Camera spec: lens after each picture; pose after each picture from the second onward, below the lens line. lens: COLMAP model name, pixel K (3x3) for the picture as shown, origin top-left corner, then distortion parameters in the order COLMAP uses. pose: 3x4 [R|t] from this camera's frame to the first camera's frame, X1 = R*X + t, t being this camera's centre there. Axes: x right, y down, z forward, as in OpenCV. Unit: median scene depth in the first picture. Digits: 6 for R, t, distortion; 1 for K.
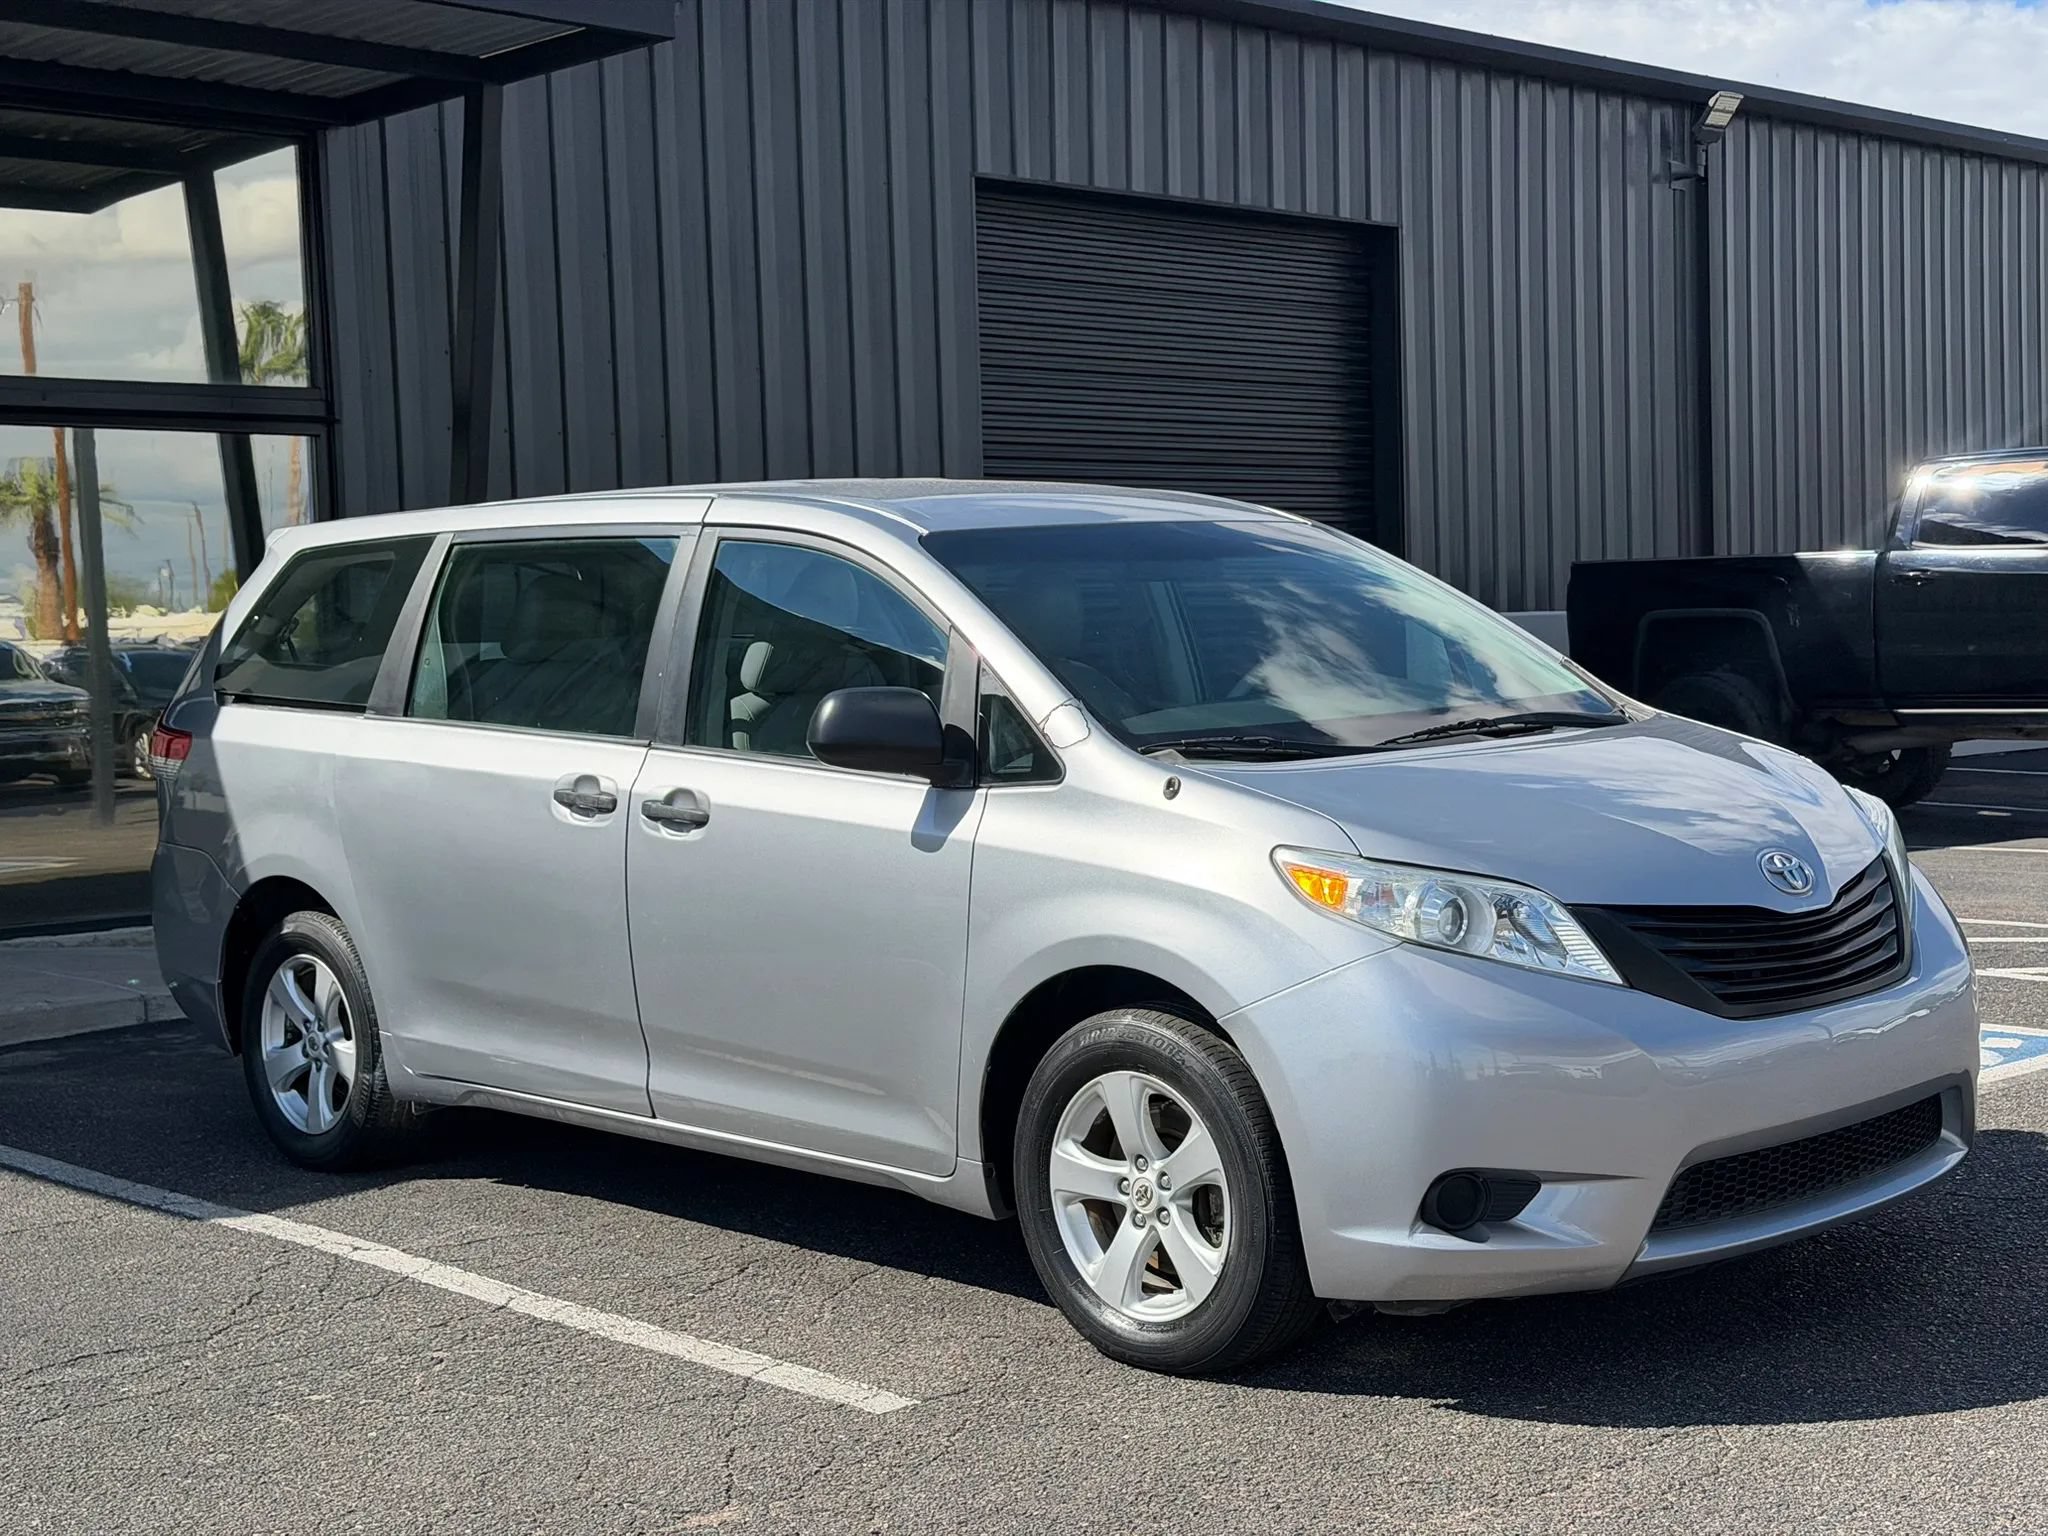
lens RADIAL K [[2834.2, 0, 1007.9], [0, 2834.2, 729.2], [0, 0, 1]] dist [0.104403, 0.000000]
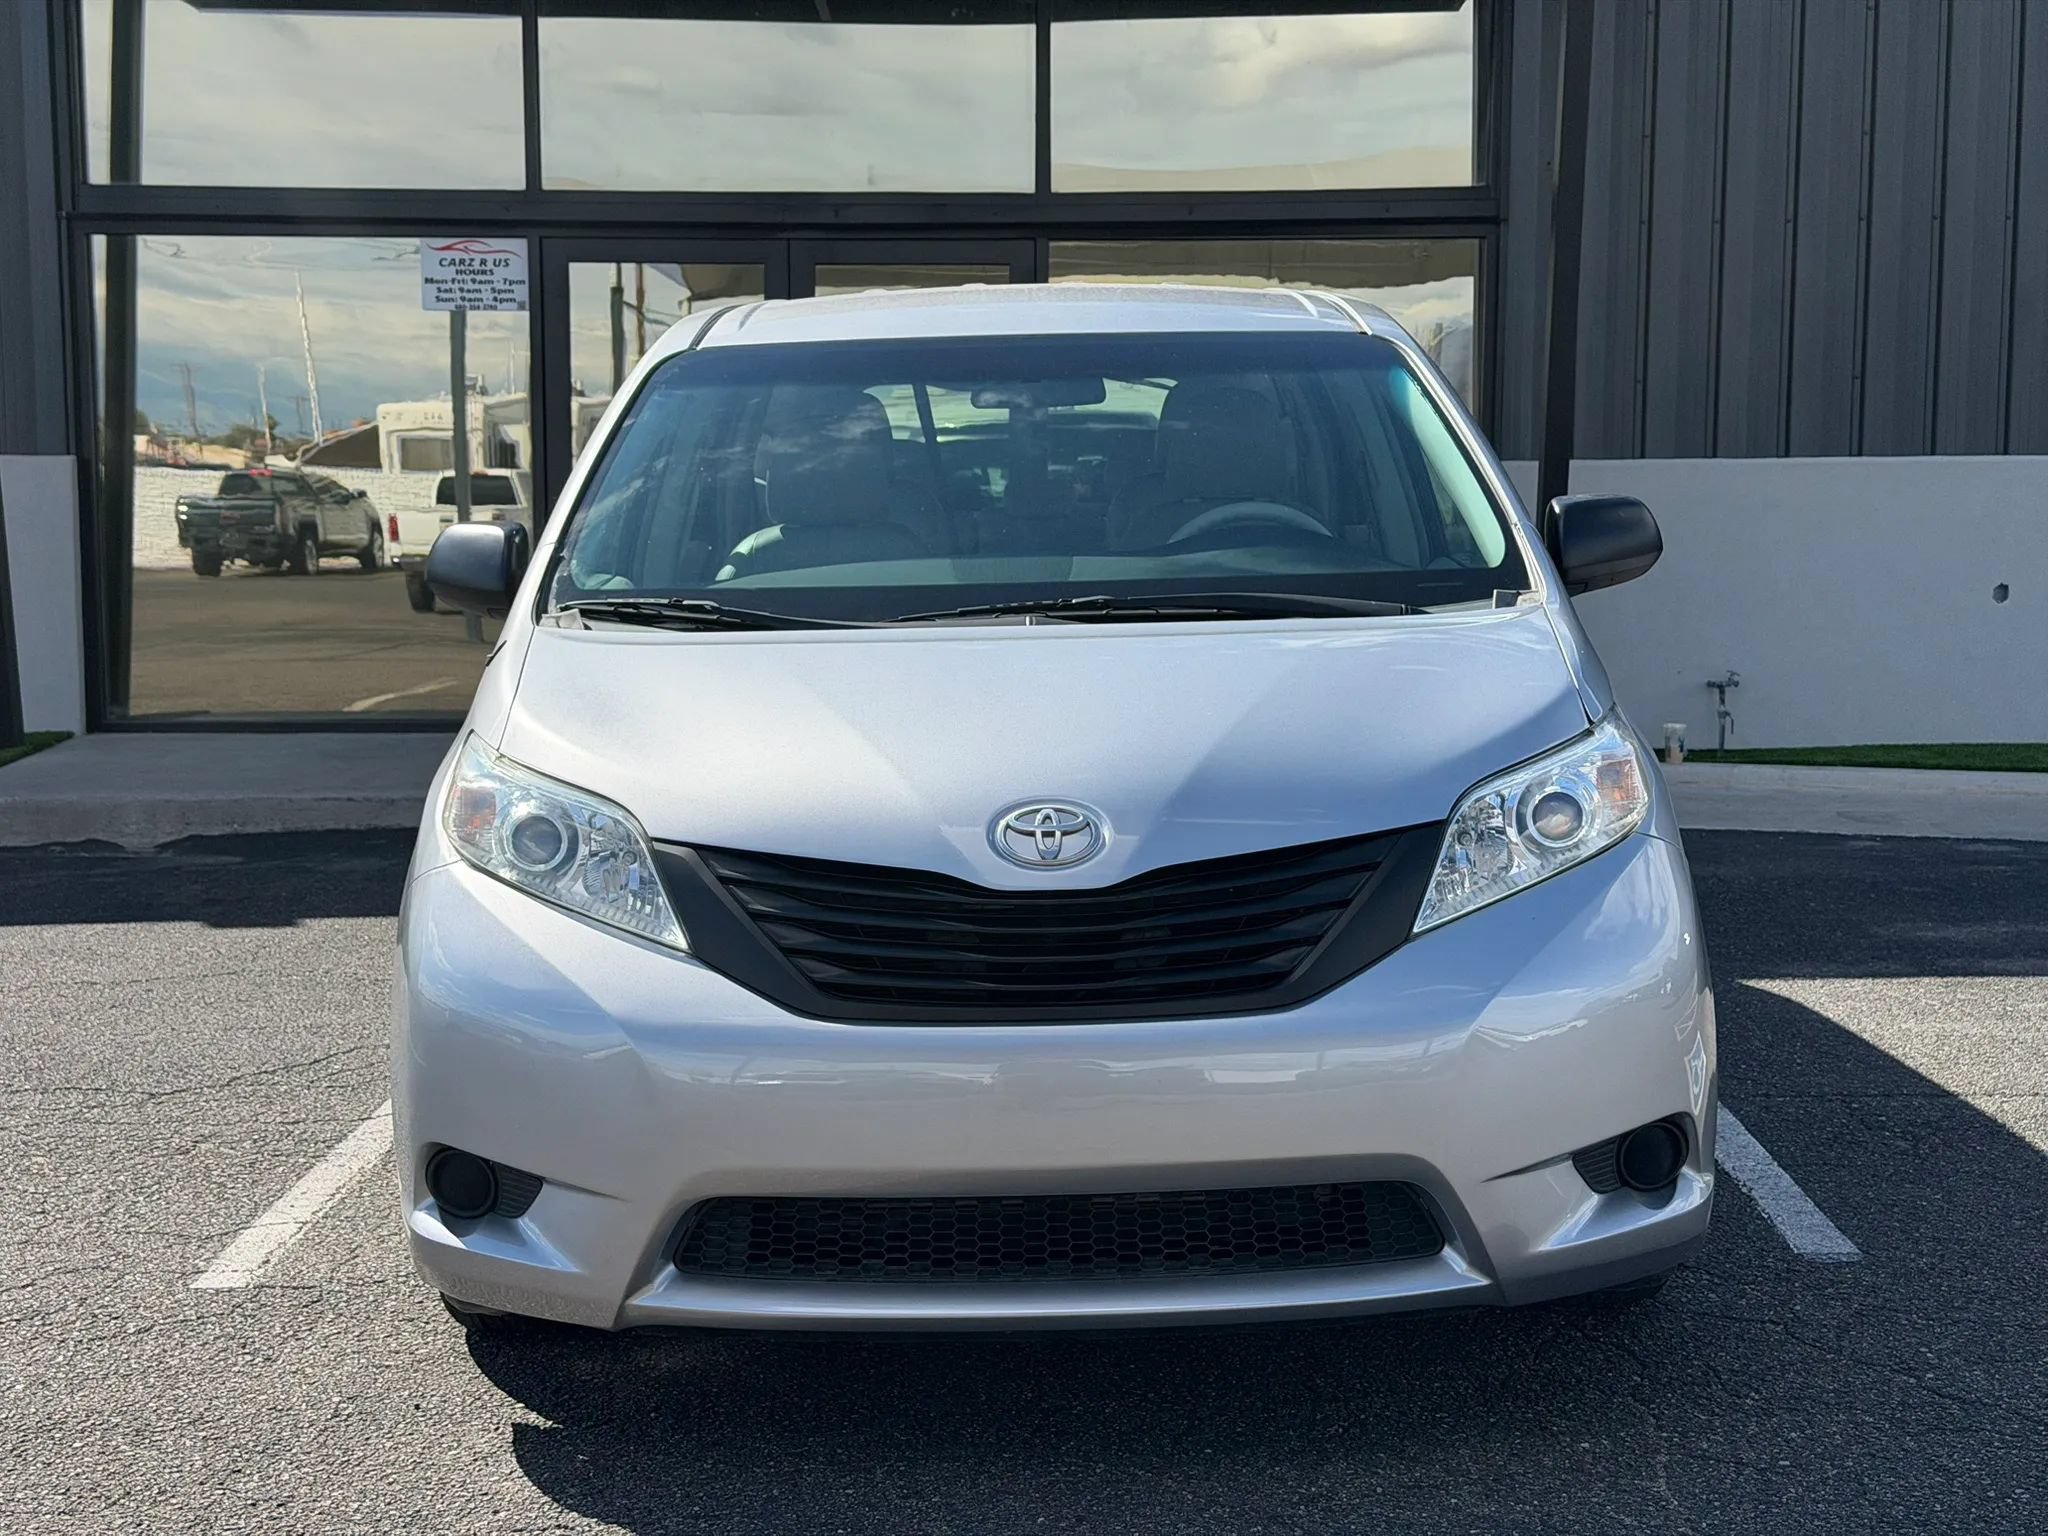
lens RADIAL K [[2834.2, 0, 1022.4], [0, 2834.2, 759.2], [0, 0, 1]] dist [0.104403, 0.000000]
pose [[0.737141, 0.100618, -0.668206, 0.585871], [-0.048729, 0.994193, 0.095949, -0.028585], [0.673980, -0.038167, 0.737763, 0.374970]]
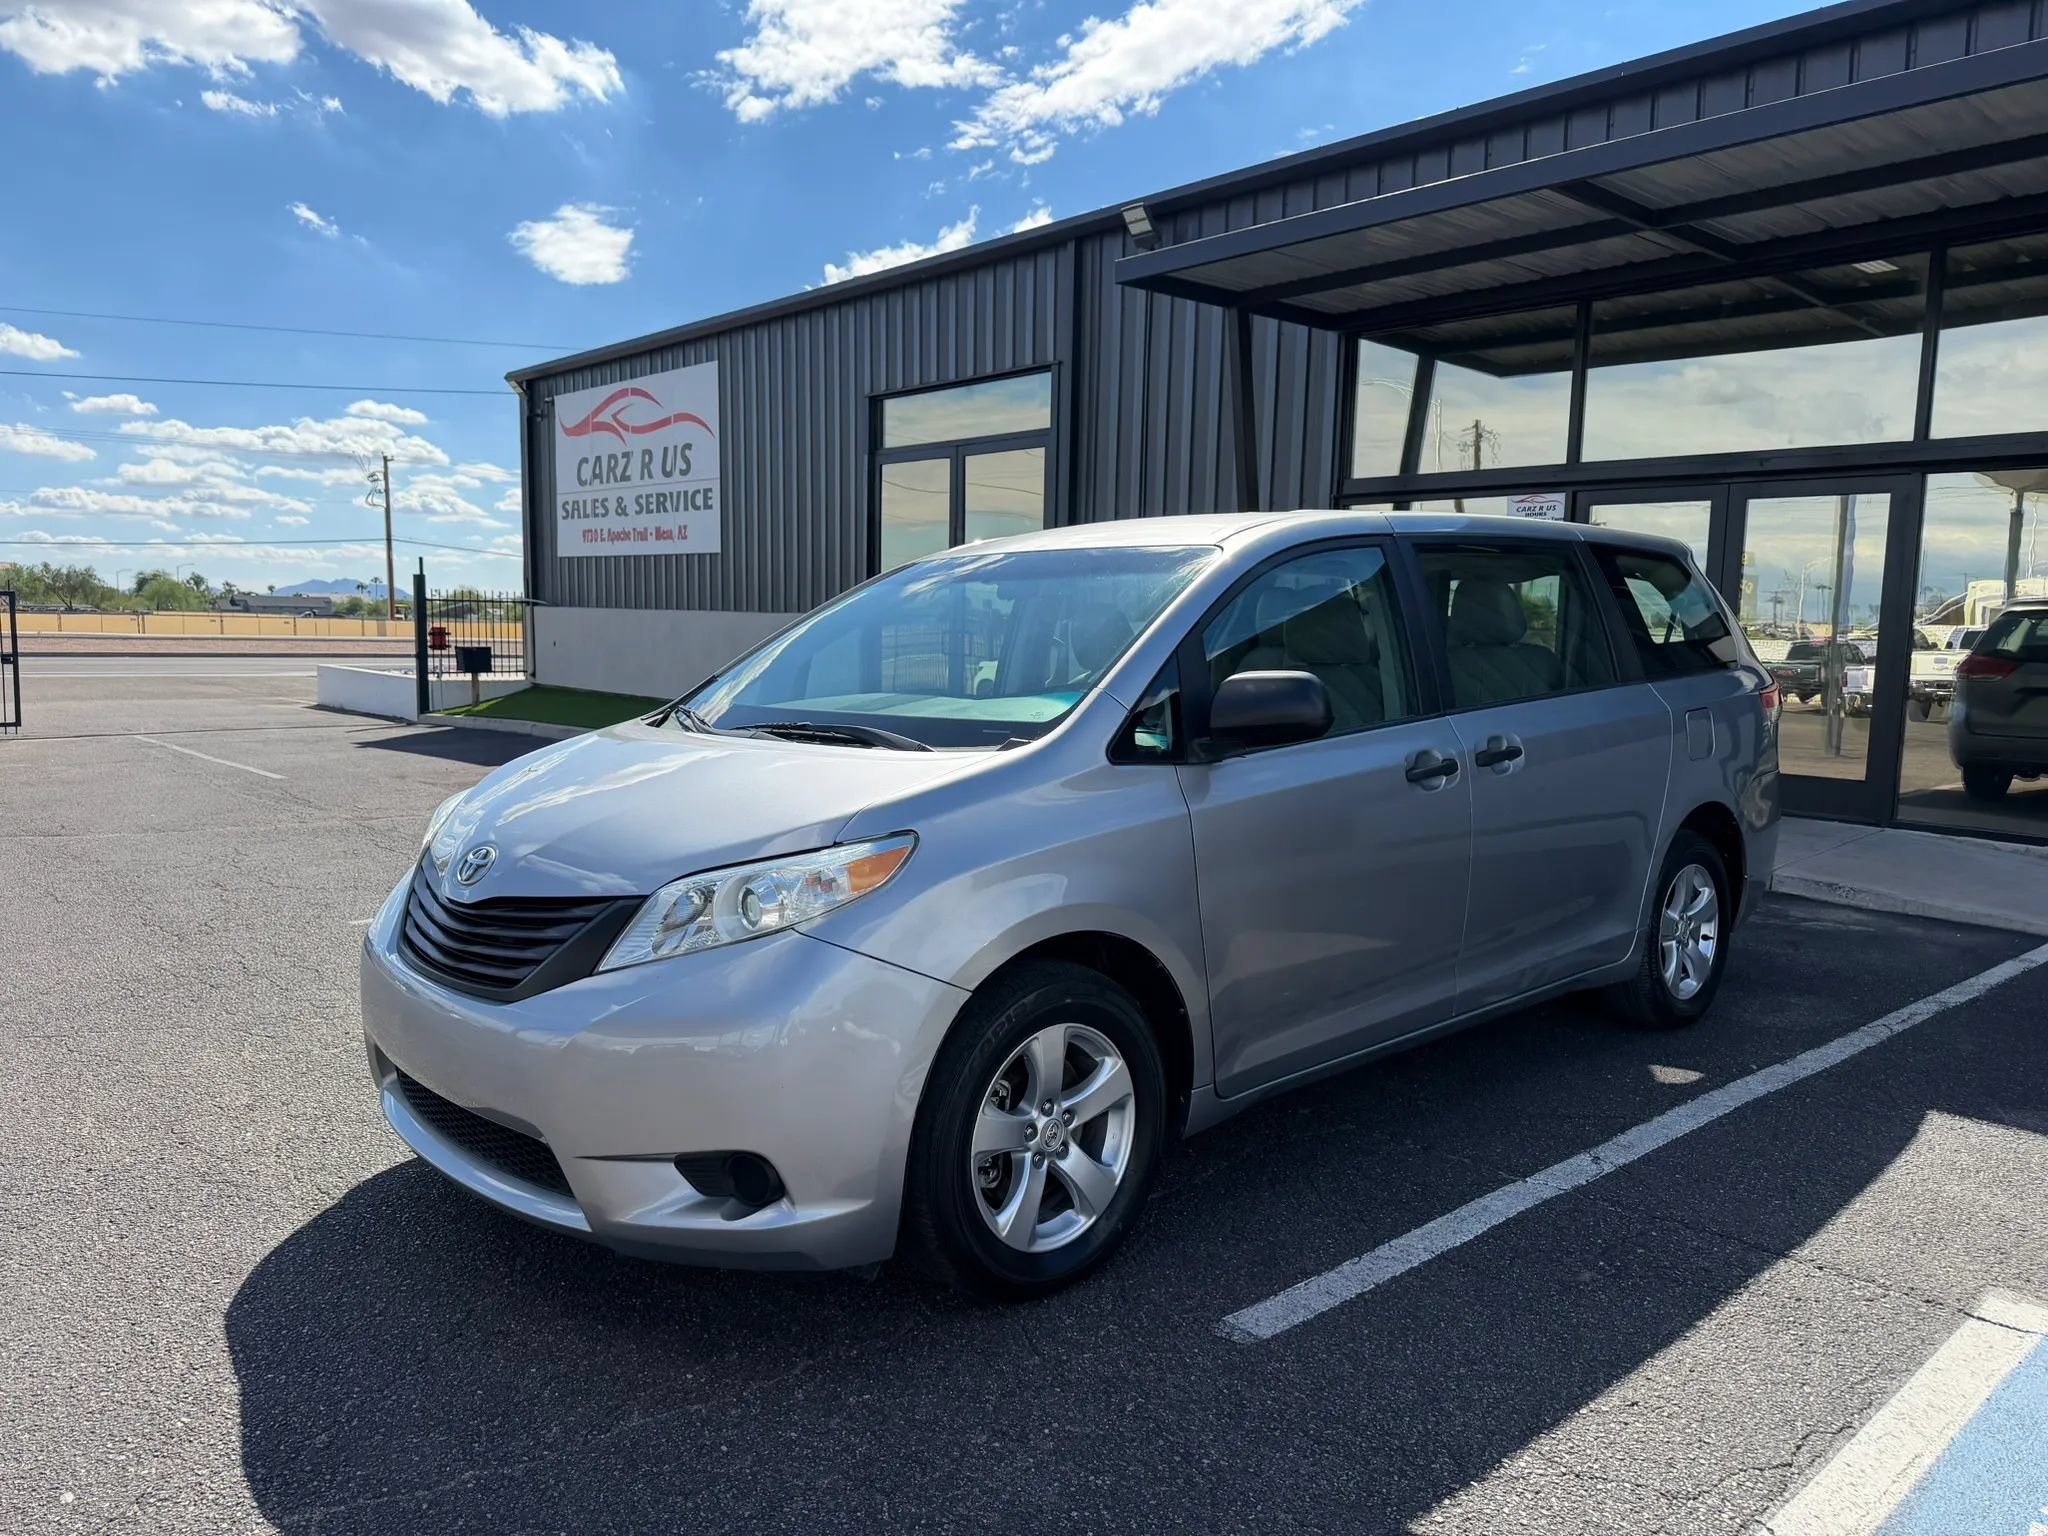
lens RADIAL K [[1441.8, 0, 1005.3], [0, 1441.8, 770.9], [0, 0, 1]] dist [0.021044, -0.035775]
pose [[-0.017266, 0.138062, -0.990273, 0.662035], [-0.050419, 0.989041, 0.138769, -0.061727], [0.998579, 0.052324, -0.010116, 0.963925]]
